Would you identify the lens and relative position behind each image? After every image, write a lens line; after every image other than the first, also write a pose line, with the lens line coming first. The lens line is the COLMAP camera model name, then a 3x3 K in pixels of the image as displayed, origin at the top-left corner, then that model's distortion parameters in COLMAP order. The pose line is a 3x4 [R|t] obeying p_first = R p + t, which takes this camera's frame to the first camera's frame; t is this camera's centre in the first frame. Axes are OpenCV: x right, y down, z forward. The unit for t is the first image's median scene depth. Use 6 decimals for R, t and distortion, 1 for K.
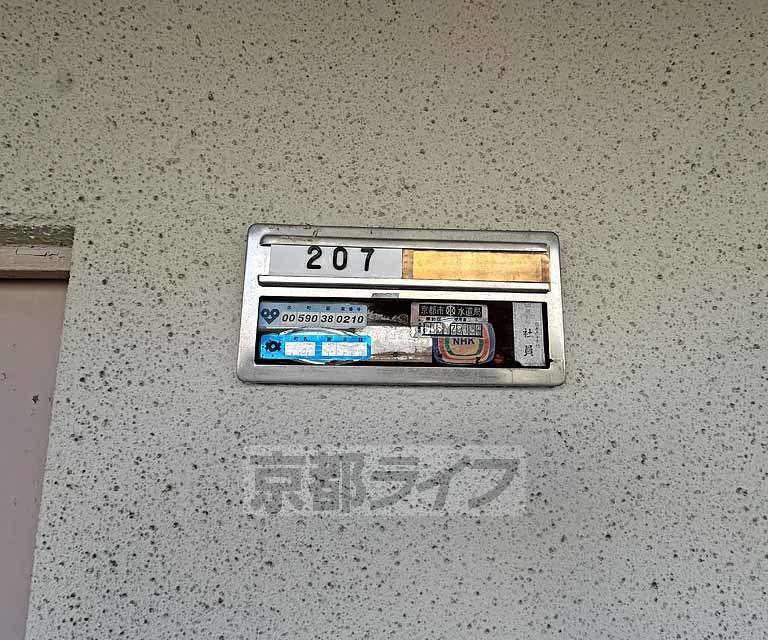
lens RADIAL K [[334.3, 0, 386.6], [0, 334.3, 323.8], [0, 0, 1]] dist [-0.003019, 0.000006]
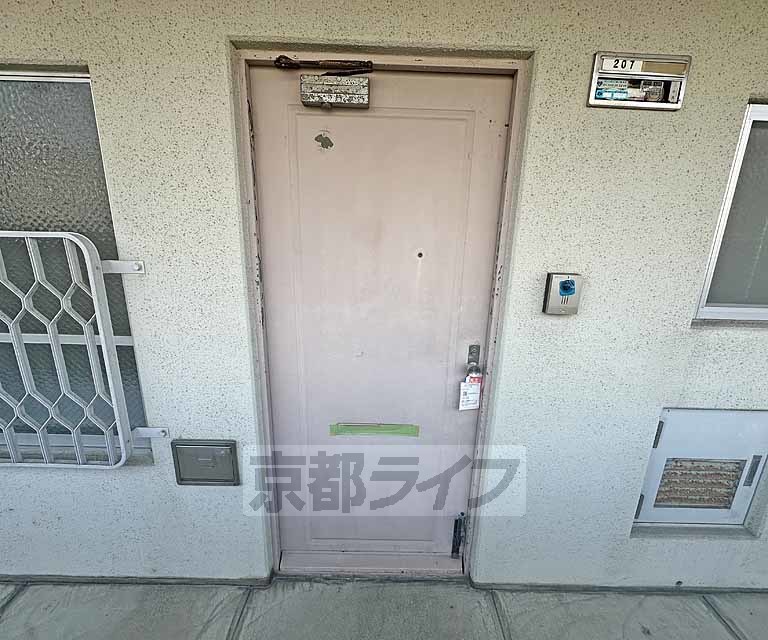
lens RADIAL K [[334.3, 0, 384.1], [0, 334.3, 317.5], [0, 0, 1]] dist [-0.003019, 0.000006]
pose [[0.999521, 0.026838, -0.015418, -2.397676], [-0.019752, 0.936590, 0.349870, 1.047931], [0.023830, -0.349398, 0.936671, -3.026742]]
